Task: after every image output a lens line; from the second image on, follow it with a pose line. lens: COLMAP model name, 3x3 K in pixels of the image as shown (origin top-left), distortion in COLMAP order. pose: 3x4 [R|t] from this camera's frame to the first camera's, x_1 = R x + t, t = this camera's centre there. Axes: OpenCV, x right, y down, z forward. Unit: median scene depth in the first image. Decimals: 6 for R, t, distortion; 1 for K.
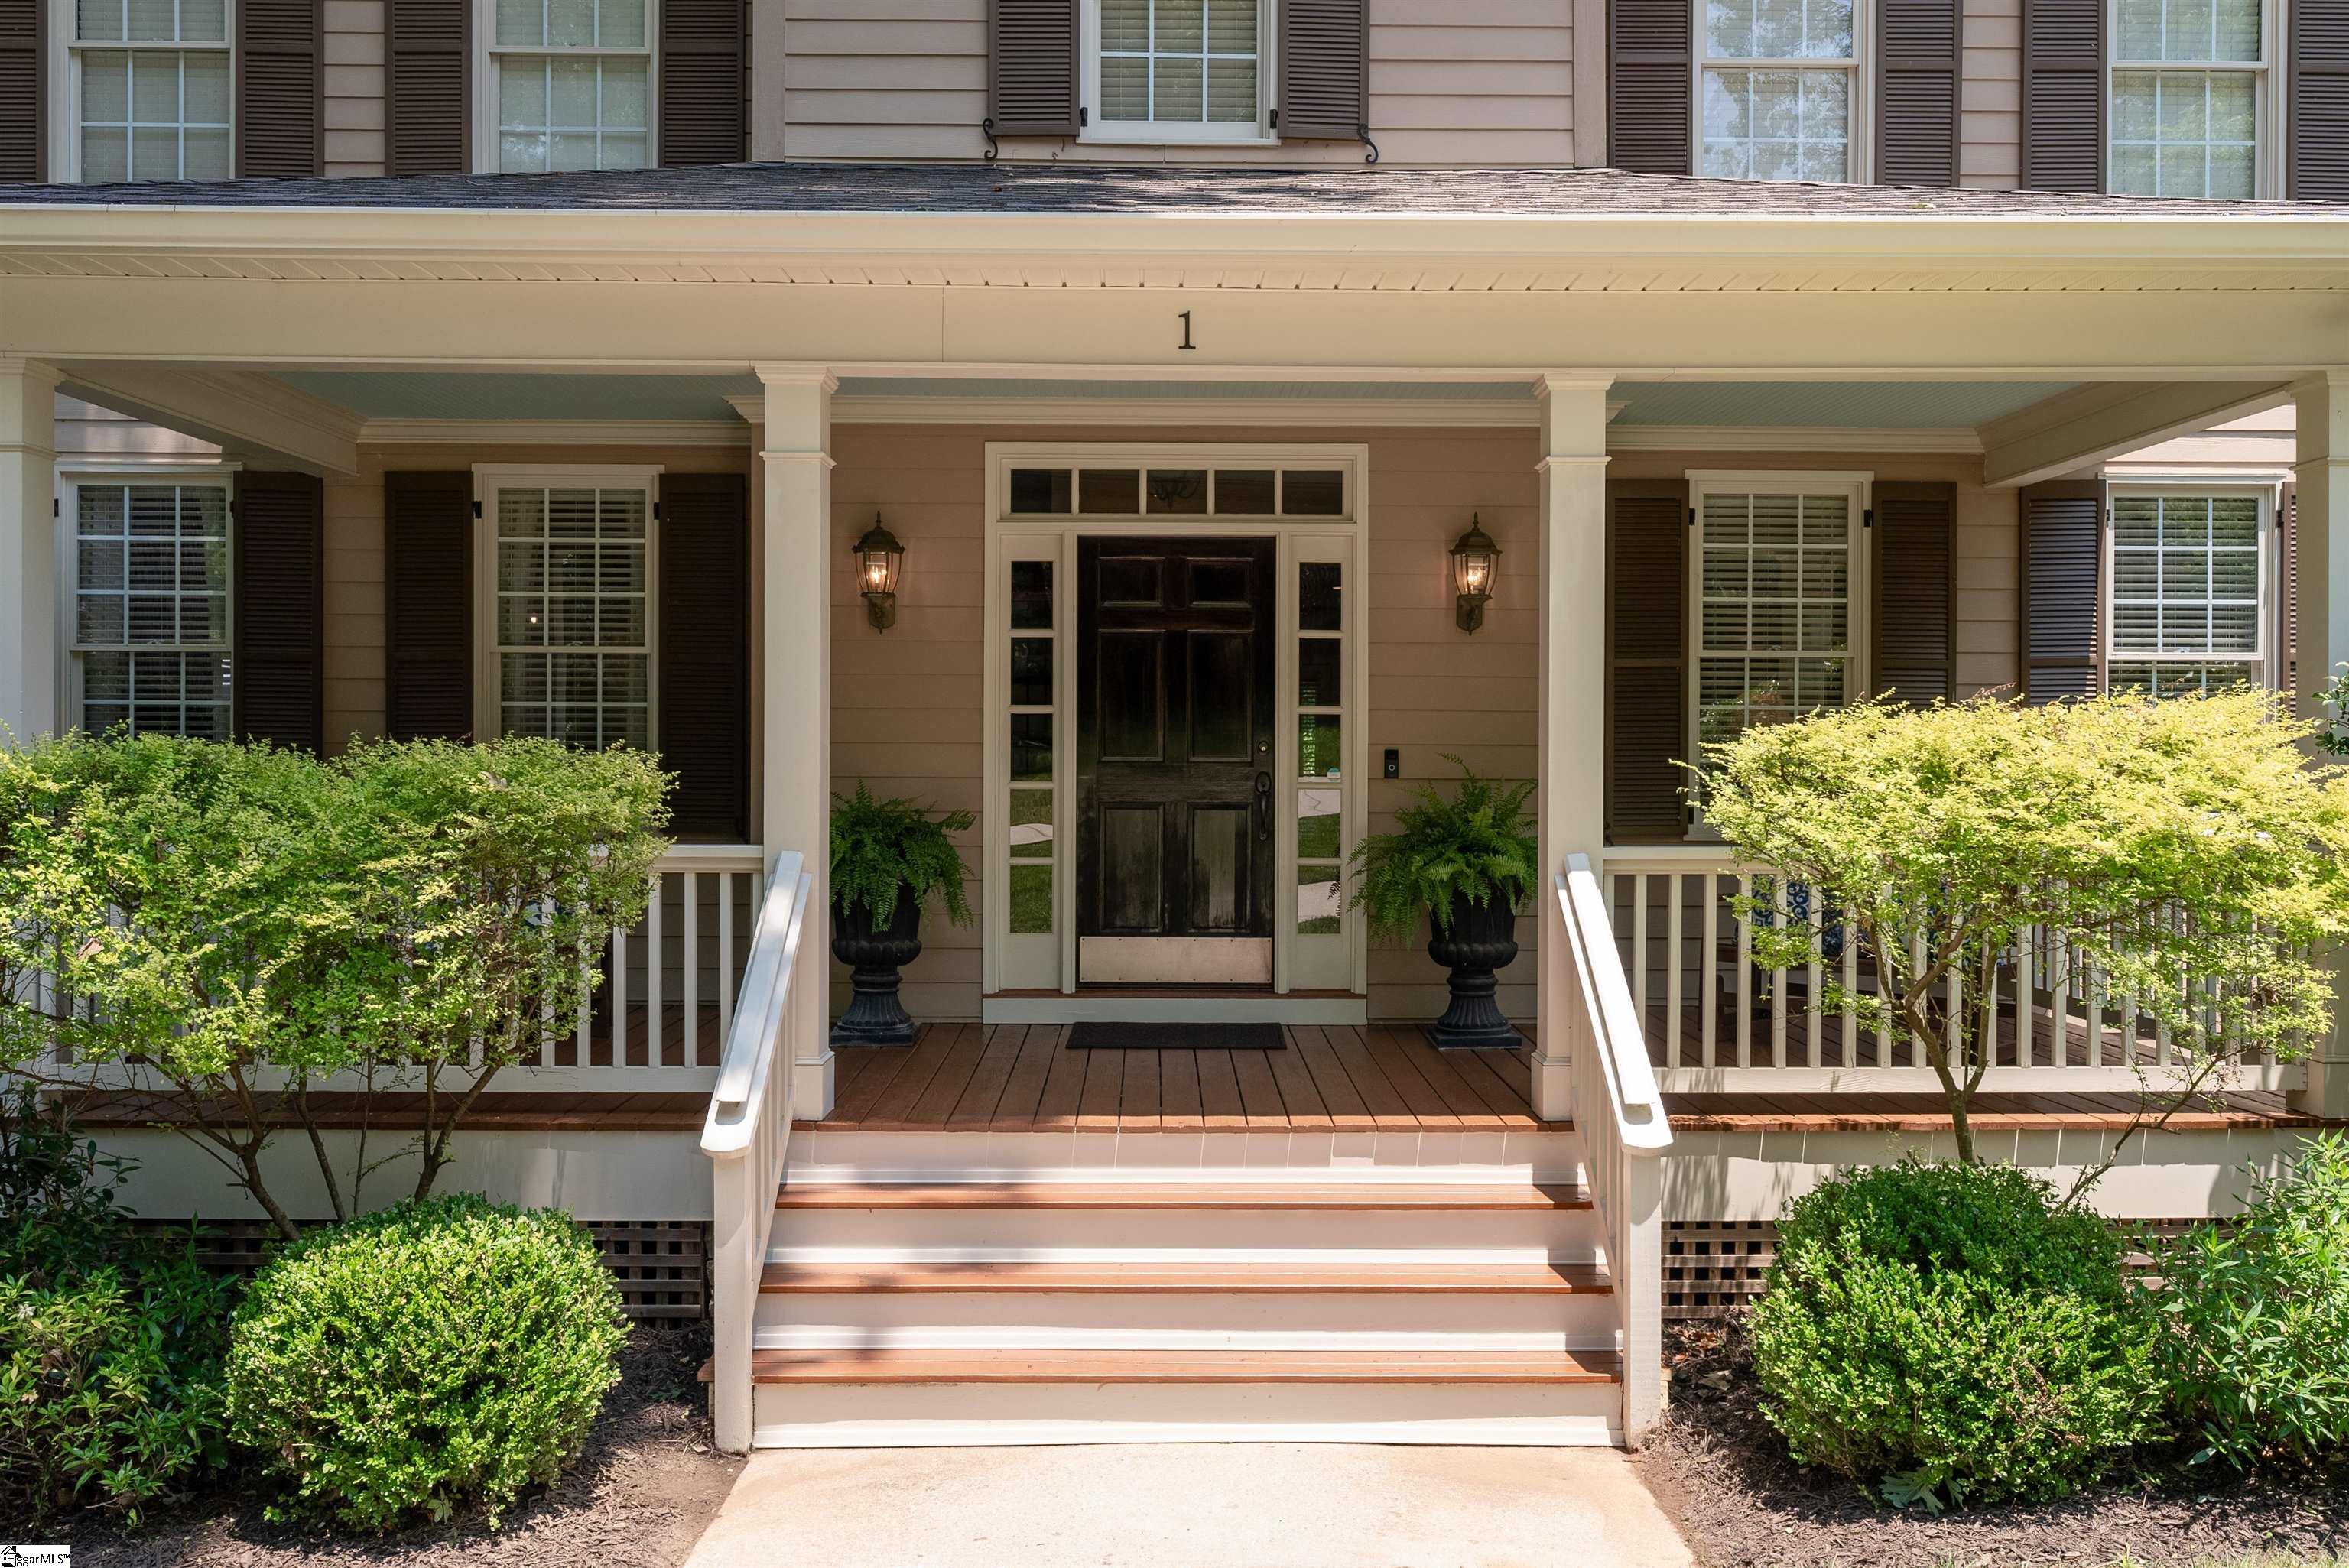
lens RADIAL K [[1934.0, 0, 1174.5], [0, 1934.0, 784.0], [0, 0, 1]] dist [-0.012794, -0.004086]
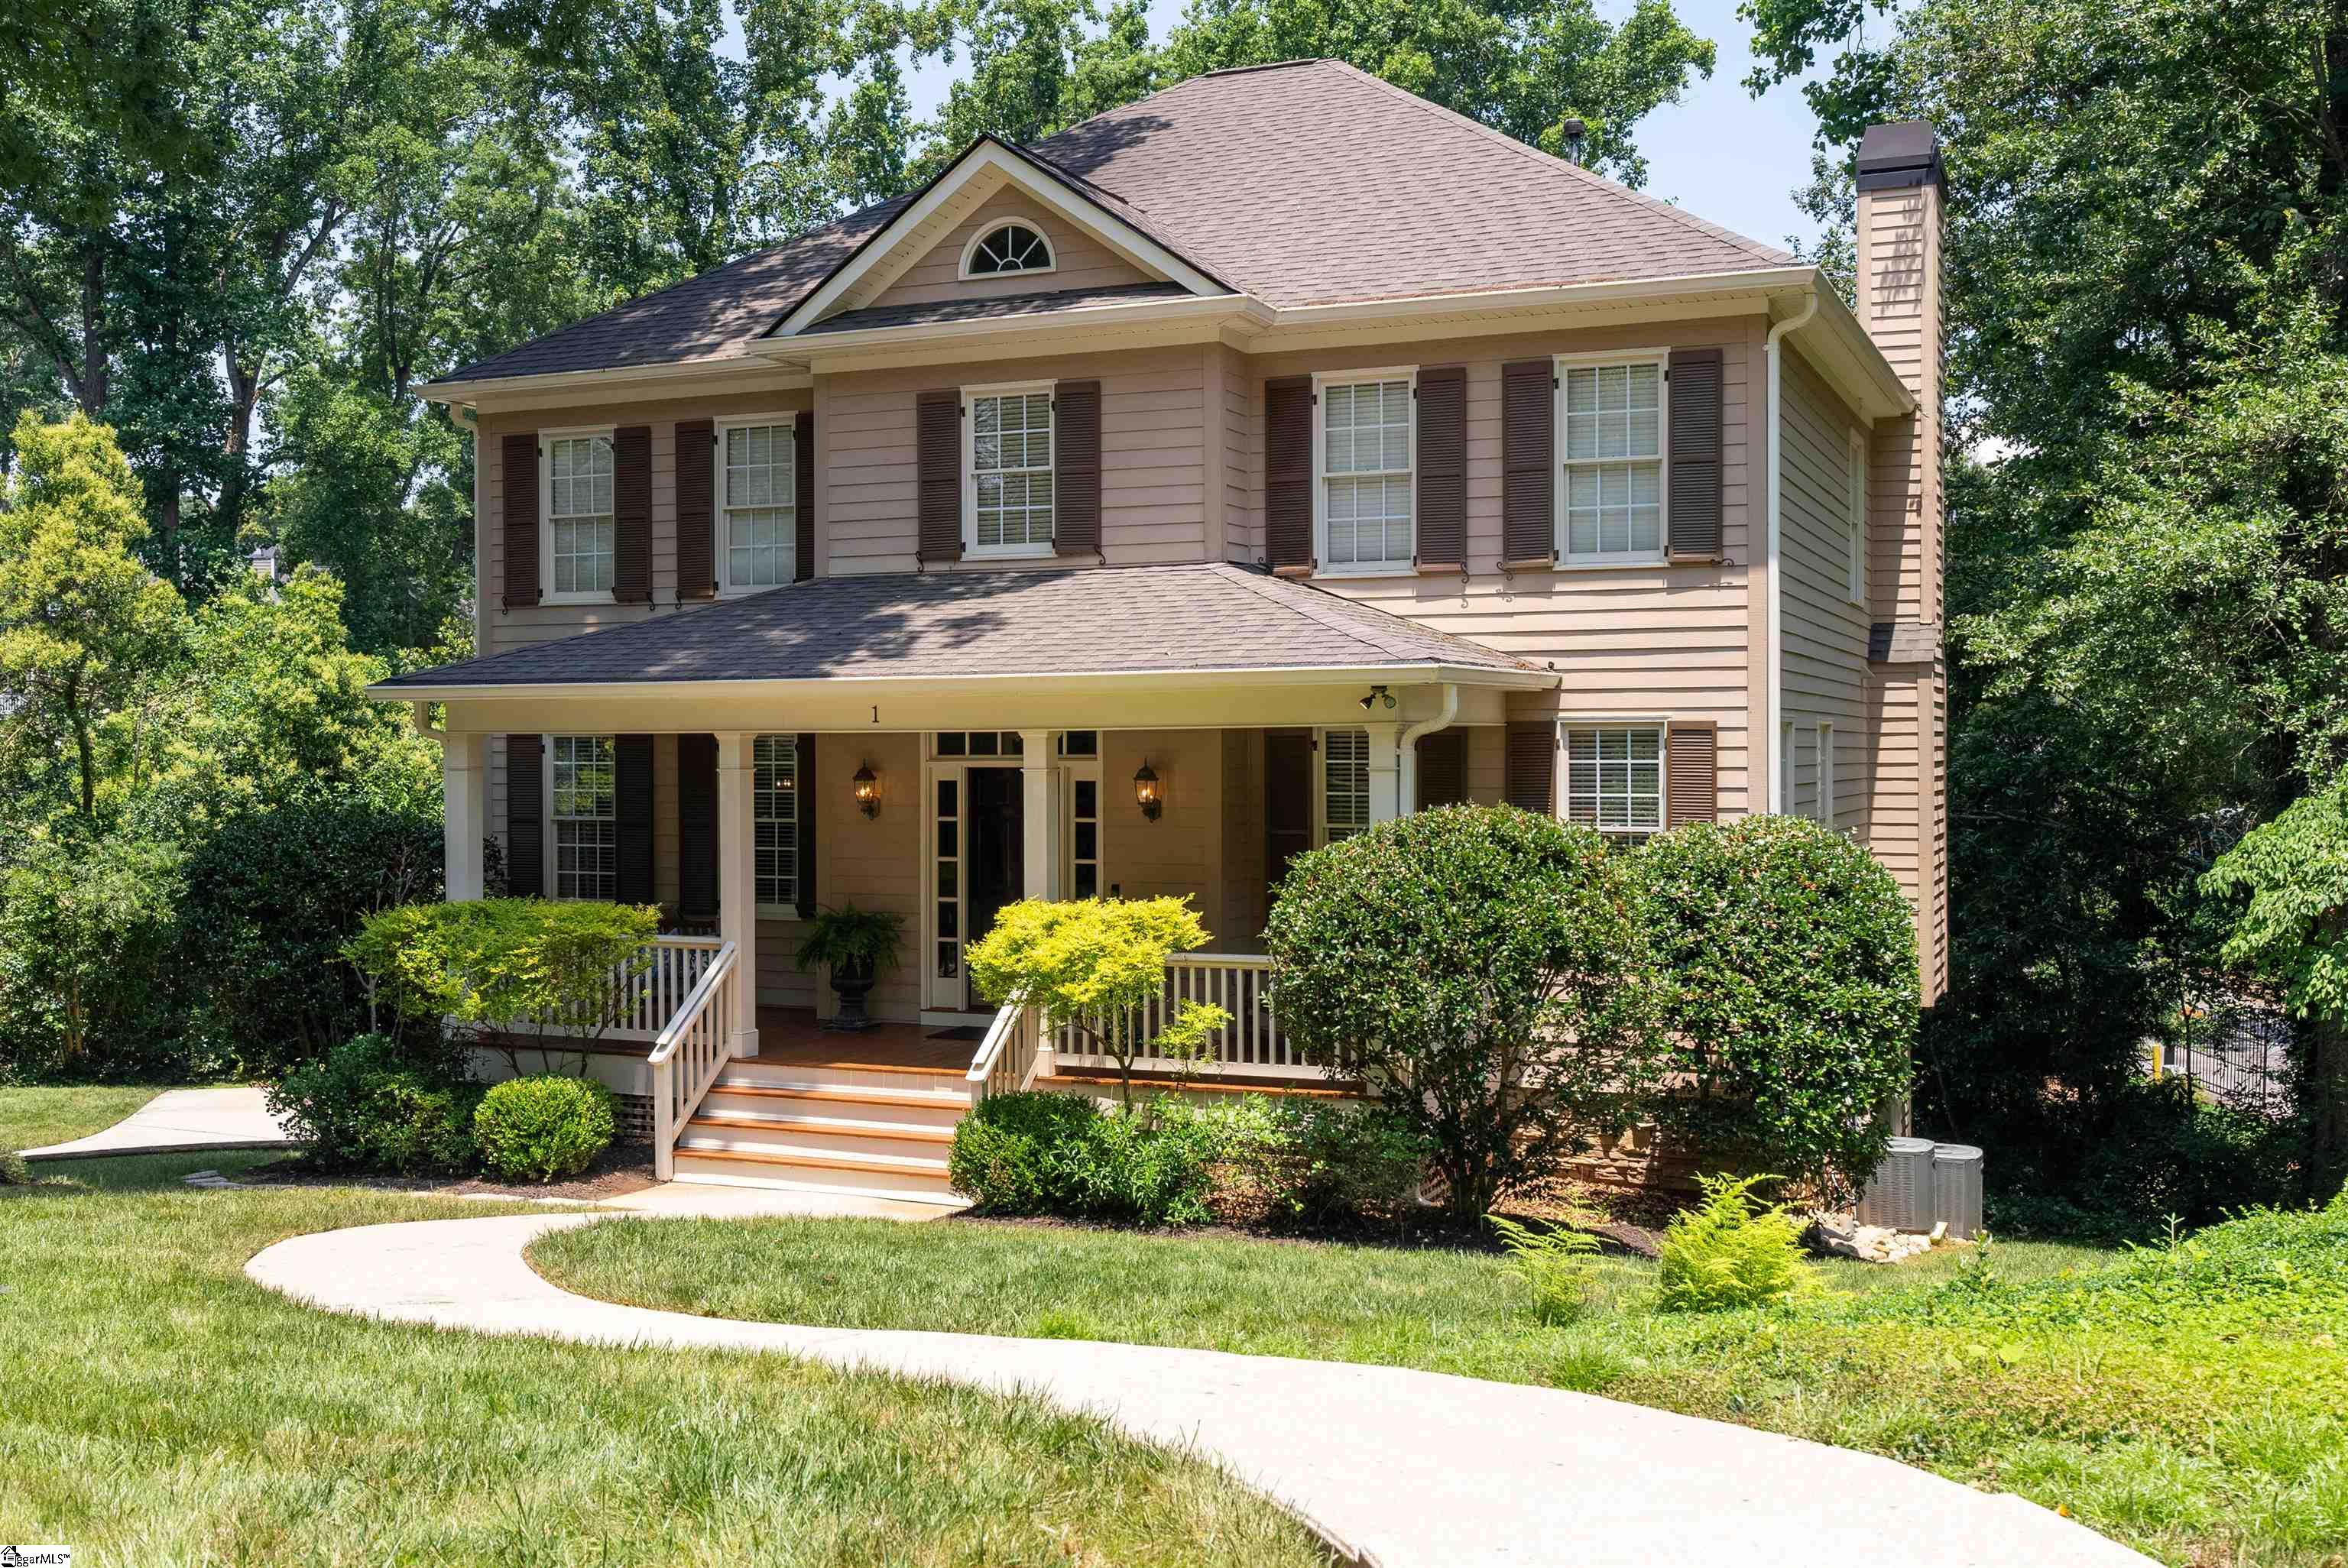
lens RADIAL K [[2270.8, 0, 1174.0], [0, 2270.8, 784.0], [0, 0, 1]] dist [-0.077267, 0.001388]
pose [[0.911143, 0.000623, -0.412090, 1.406400], [0.002960, 0.999963, 0.008055, -0.174960], [0.412080, -0.008559, 0.911108, -1.250190]]
